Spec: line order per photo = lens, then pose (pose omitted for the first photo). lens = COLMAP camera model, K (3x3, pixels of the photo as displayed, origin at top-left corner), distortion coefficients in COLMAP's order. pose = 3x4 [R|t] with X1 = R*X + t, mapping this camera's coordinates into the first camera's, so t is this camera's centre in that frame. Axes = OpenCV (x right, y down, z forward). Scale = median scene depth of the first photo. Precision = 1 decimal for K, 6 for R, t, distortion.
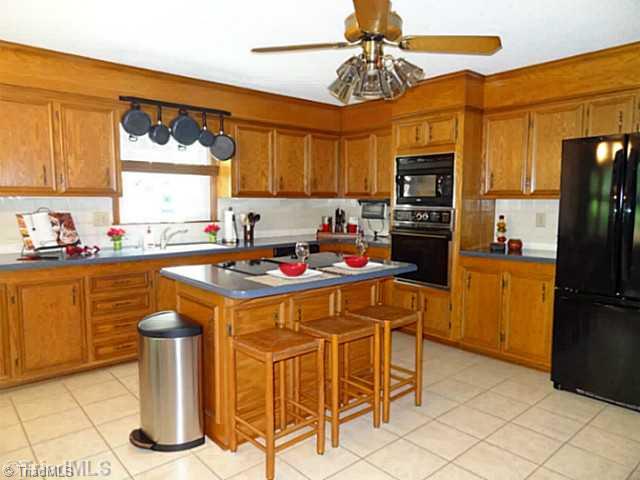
lens RADIAL K [[452.1, 0, 319.4], [0, 452.1, 238.5], [0, 0, 1]] dist [0.005921, 0.001348]
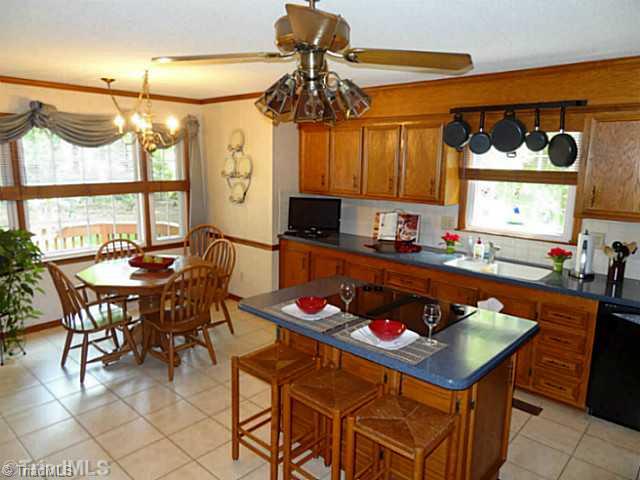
lens RADIAL K [[452.1, 0, 319.3], [0, 452.1, 241.5], [0, 0, 1]] dist [0.005921, 0.001348]
pose [[0.108013, 0.171601, -0.979227, 0.558409], [-0.108384, 0.981152, 0.159983, -0.141113], [0.988224, 0.088852, 0.124576, 0.565509]]
